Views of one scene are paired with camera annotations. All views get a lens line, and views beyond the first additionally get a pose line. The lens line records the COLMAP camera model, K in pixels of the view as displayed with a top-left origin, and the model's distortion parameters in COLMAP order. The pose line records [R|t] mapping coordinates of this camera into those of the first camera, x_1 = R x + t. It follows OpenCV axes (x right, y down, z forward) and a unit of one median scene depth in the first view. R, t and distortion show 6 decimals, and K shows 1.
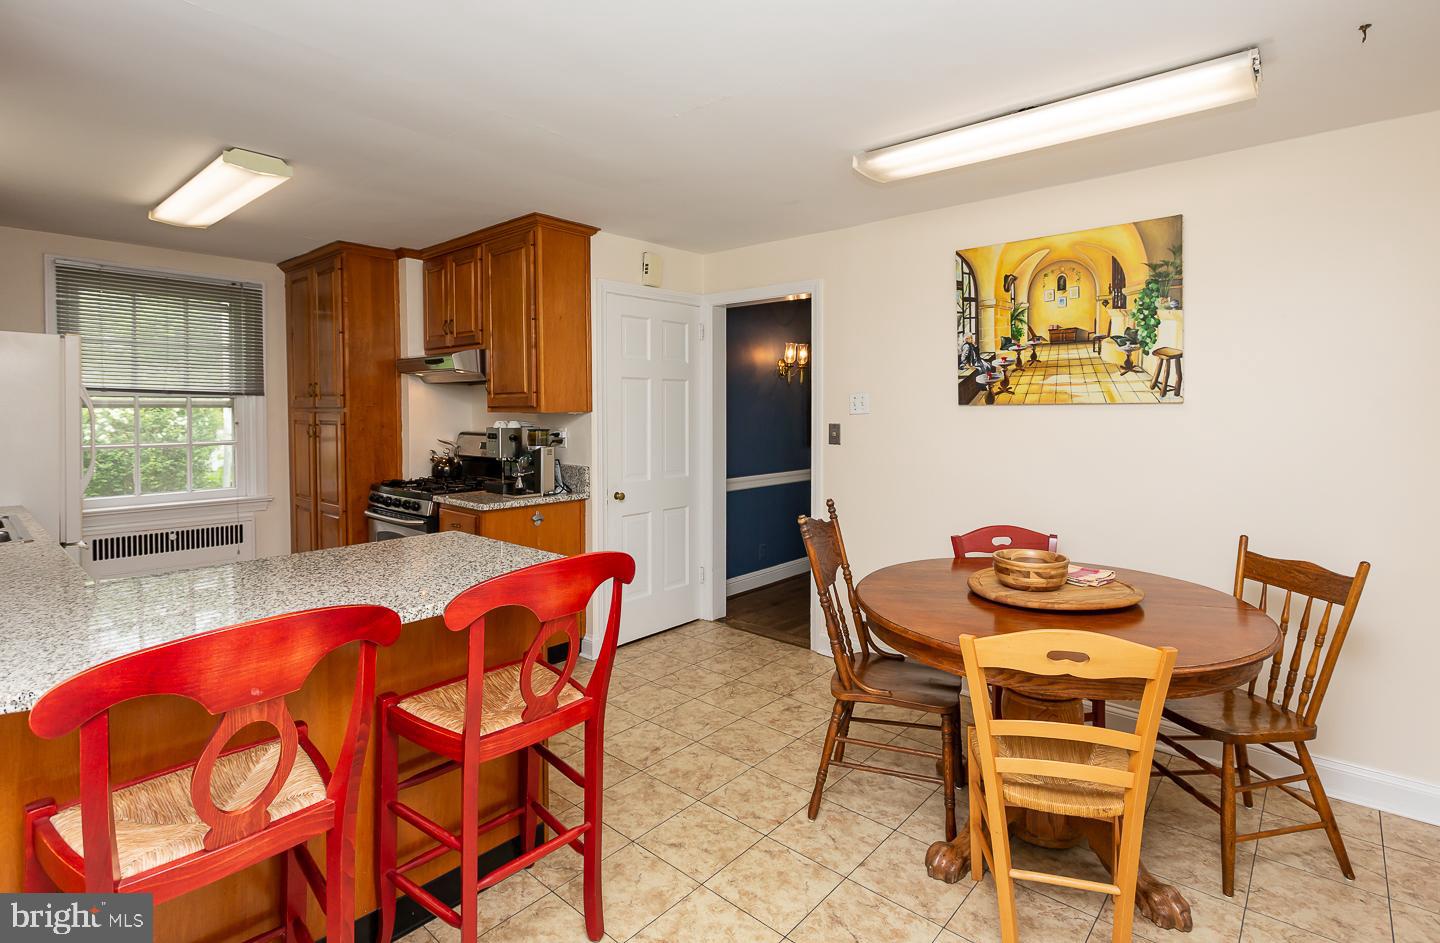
lens RADIAL K [[716.2, 0, 716.6], [0, 716.2, 426.6], [0, 0, 1]] dist [0.023946, 0.000017]
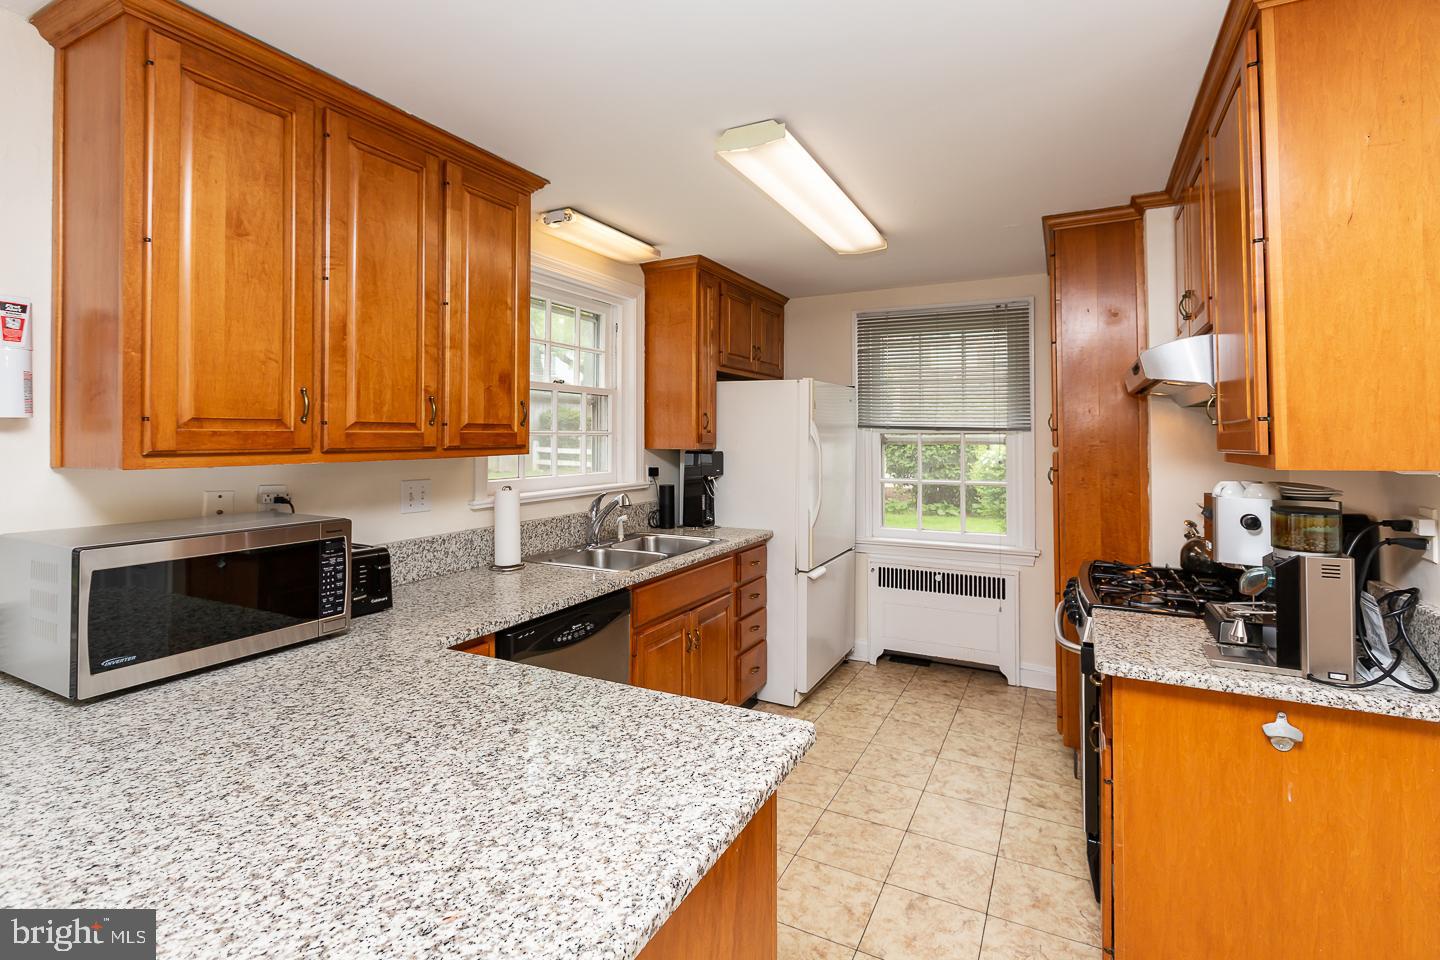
lens RADIAL K [[651.3, 0, 725.3], [0, 651.3, 426.5], [0, 0, 1]] dist [-0.000104, -0.000077]
pose [[0.266538, -0.017130, -0.963672, 0.017323], [-0.028079, 0.999280, -0.025529, -0.020725], [0.963415, 0.033864, 0.265865, 0.512591]]
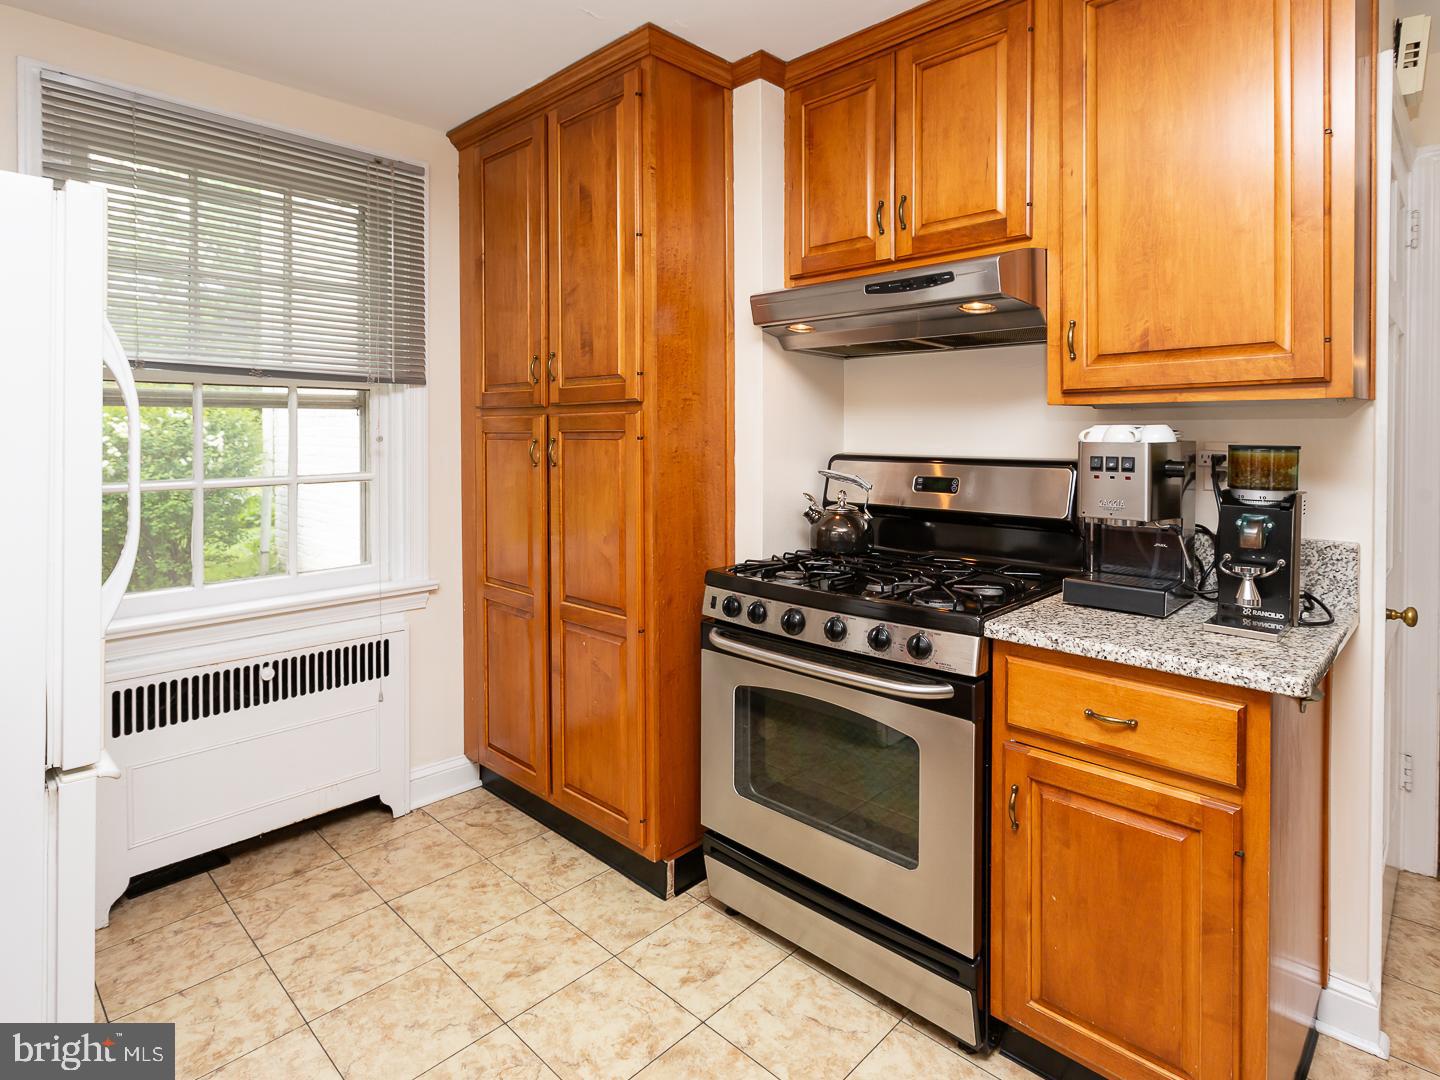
lens RADIAL K [[785.0, 0, 719.9], [0, 785.0, 436.8], [0, 0, 1]] dist [-0.001186, 0.000097]
pose [[0.999741, -0.002064, -0.022645, -0.459730], [0.001665, 0.999843, -0.017652, 0.005339], [0.022678, 0.017610, 0.999588, 0.510491]]
